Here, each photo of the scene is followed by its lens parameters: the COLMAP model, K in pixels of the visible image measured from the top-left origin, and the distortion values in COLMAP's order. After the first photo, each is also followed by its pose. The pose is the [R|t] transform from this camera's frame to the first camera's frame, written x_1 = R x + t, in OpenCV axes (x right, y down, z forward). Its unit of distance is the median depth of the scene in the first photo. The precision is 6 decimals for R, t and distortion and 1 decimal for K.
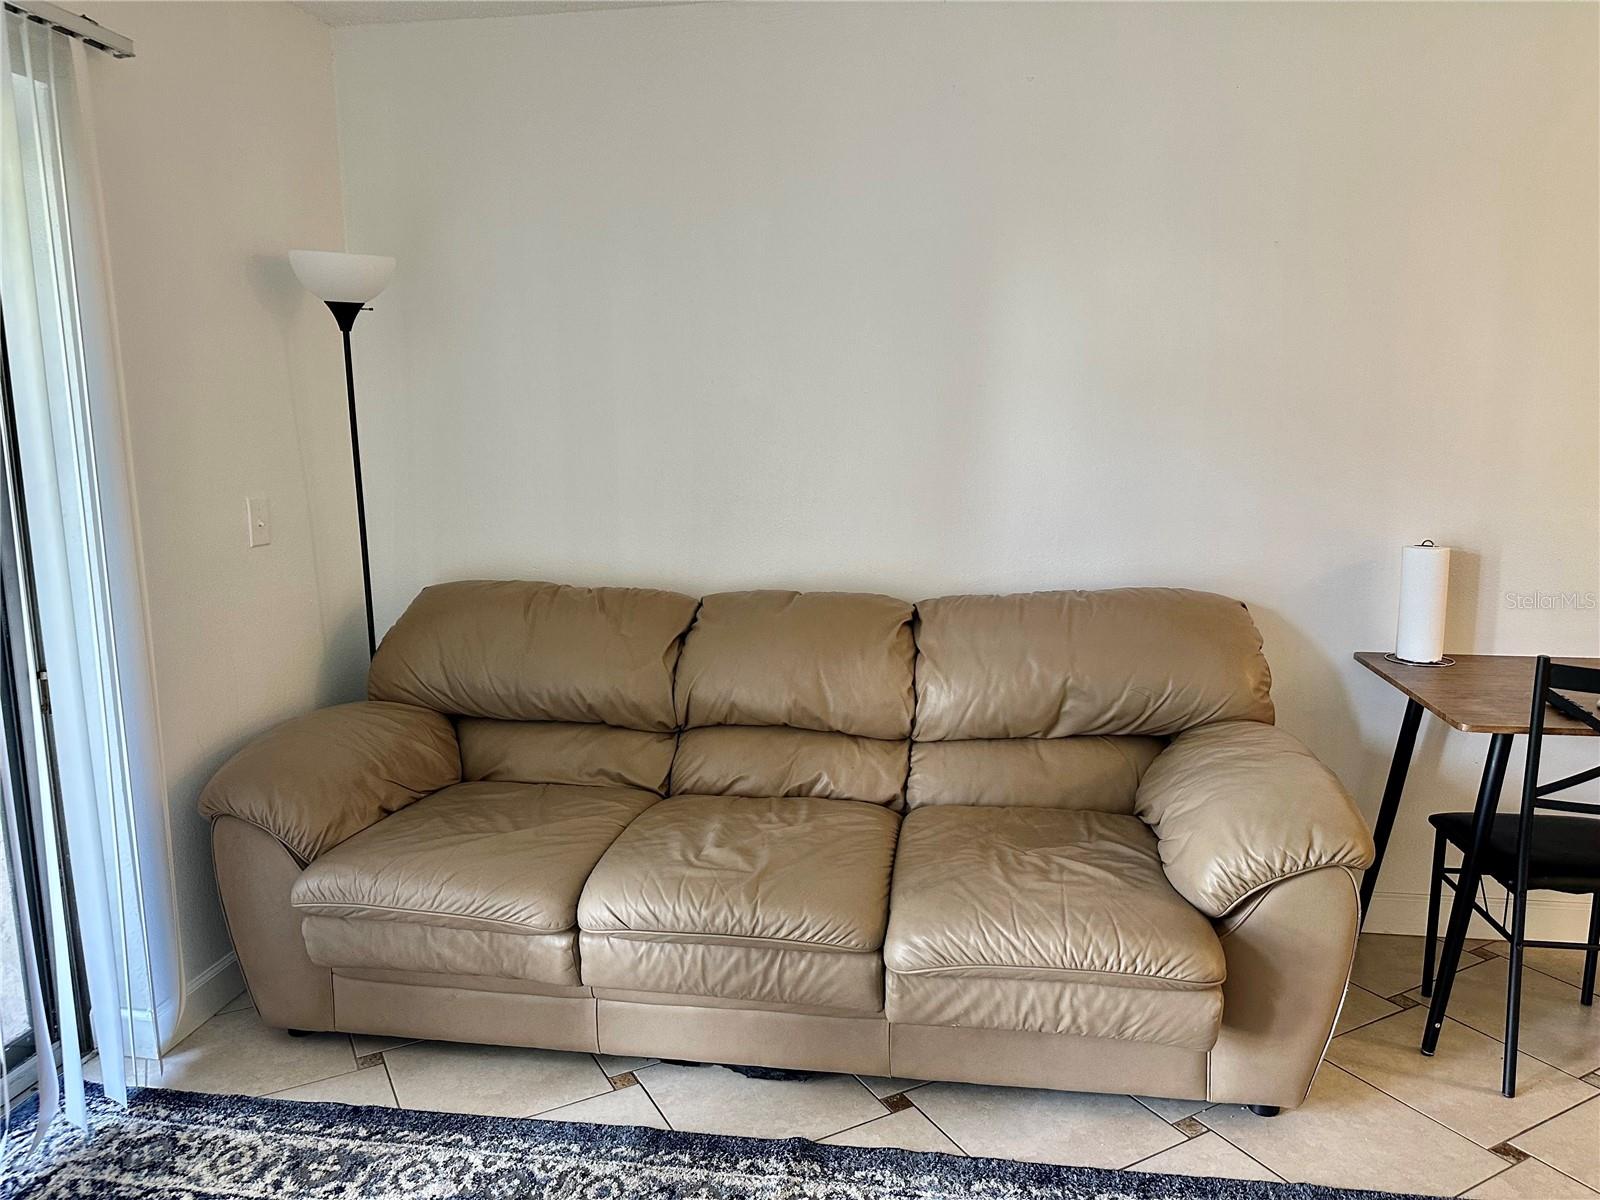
lens RADIAL K [[1149.0, 0, 800.0], [0, 1149.0, 600.0], [0, 0, 1]] dist [0.004612, -0.008335]
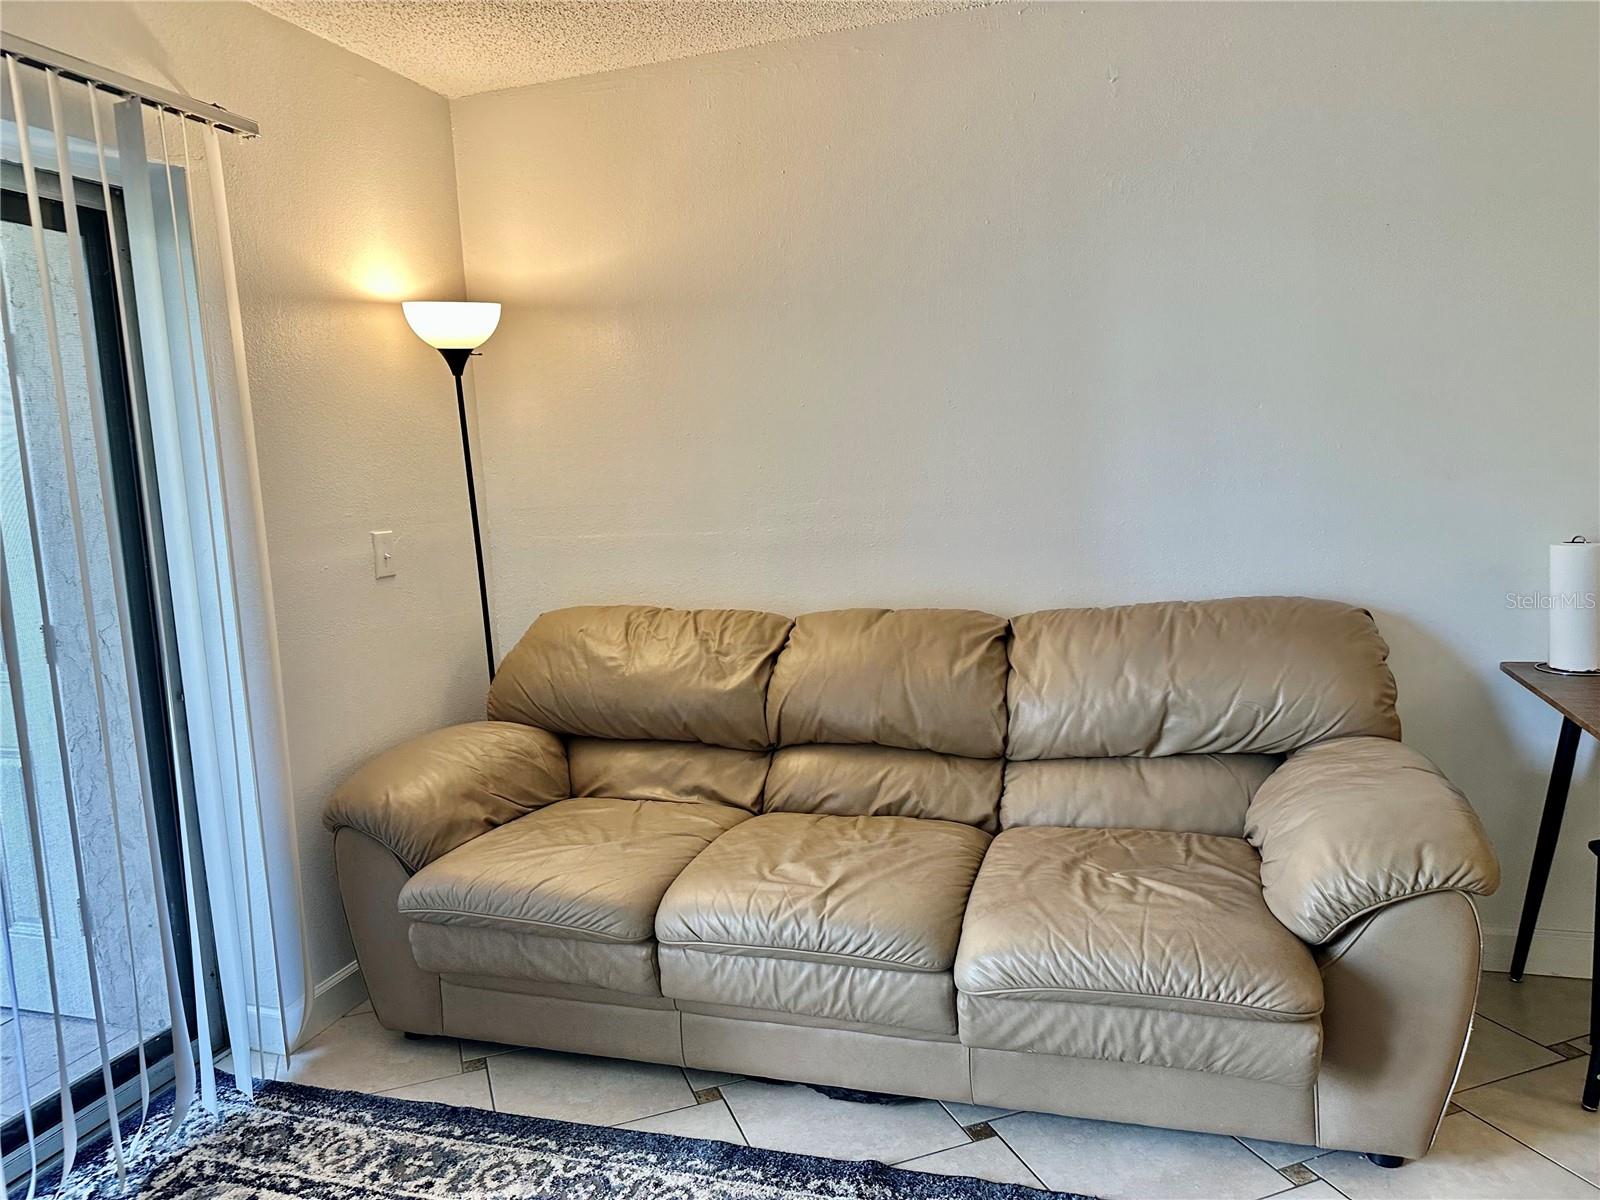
lens RADIAL K [[1149.0, 0, 800.0], [0, 1149.0, 600.0], [0, 0, 1]] dist [0.004612, -0.008335]
pose [[0.986165, -0.022504, -0.164230, 0.108720], [0.016921, 0.999233, -0.035315, 0.023932], [0.164899, 0.032047, 0.985790, 0.009186]]
